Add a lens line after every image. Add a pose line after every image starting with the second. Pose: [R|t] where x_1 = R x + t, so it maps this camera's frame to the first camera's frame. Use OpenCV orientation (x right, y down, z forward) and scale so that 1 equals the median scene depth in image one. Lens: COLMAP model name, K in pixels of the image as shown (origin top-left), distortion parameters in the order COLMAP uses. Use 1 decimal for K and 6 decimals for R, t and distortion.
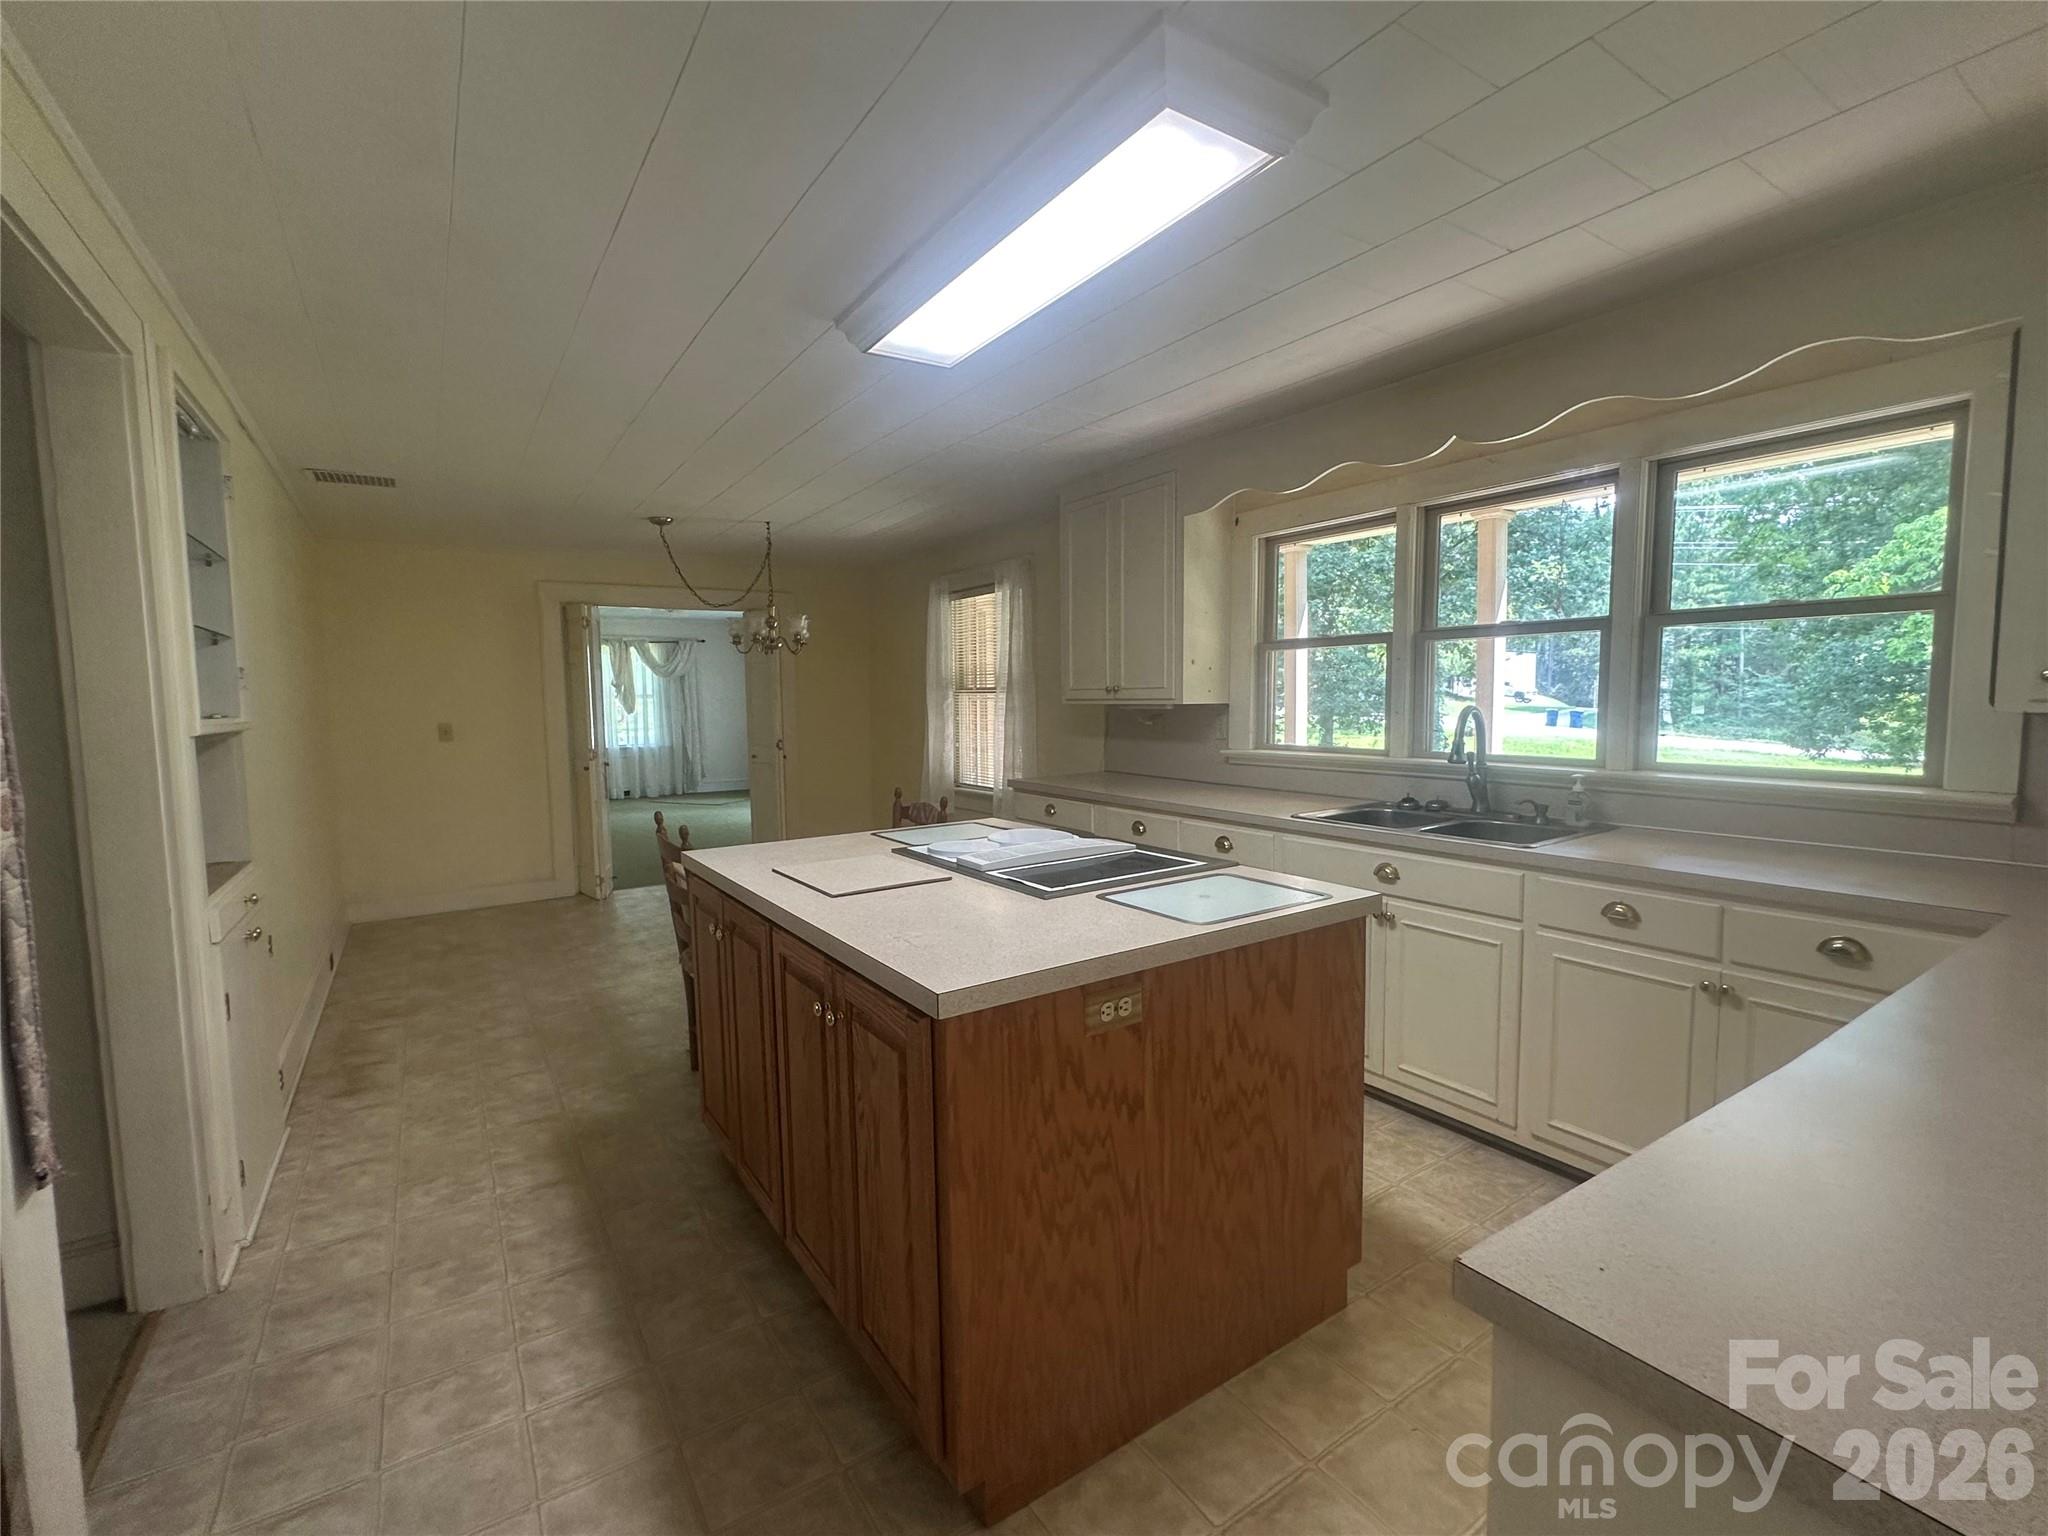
lens RADIAL K [[900.7, 0, 1024.0], [0, 900.7, 768.0], [0, 0, 1]] dist [-0.000155, -0.000013]
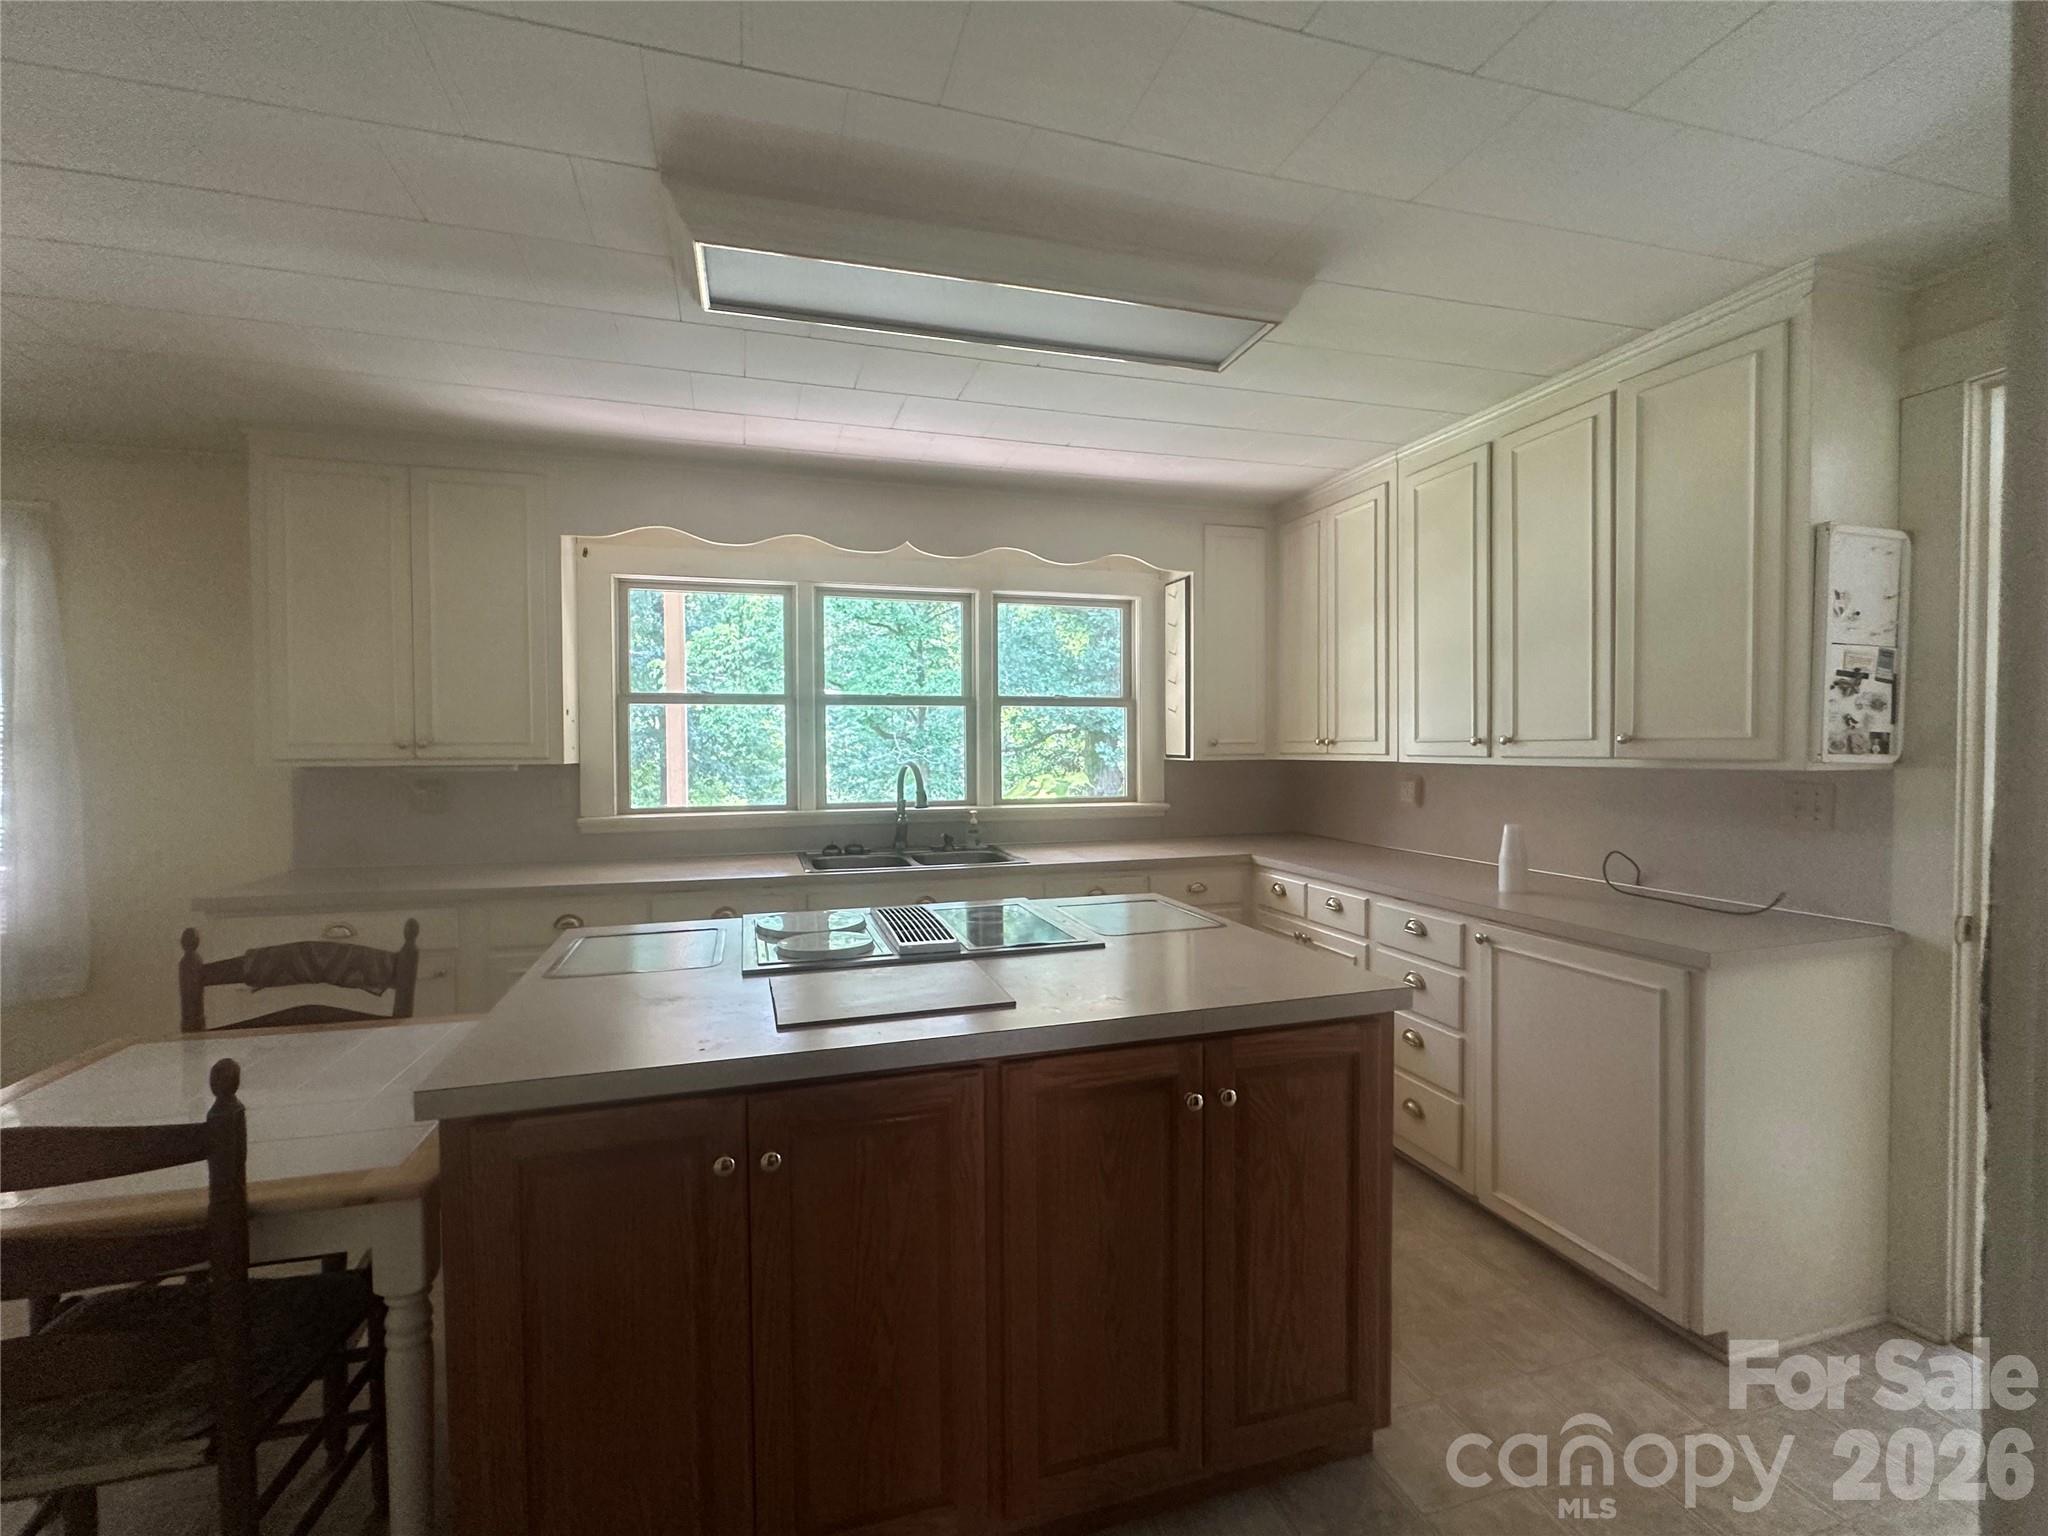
lens RADIAL K [[900.7, 0, 1024.0], [0, 900.7, 768.0], [0, 0, 1]] dist [-0.000155, -0.000013]
pose [[0.288430, -0.006611, 0.957478, -0.482670], [0.083546, 0.996336, -0.018288, -0.018250], [-0.953849, 0.085269, 0.287926, 0.381888]]
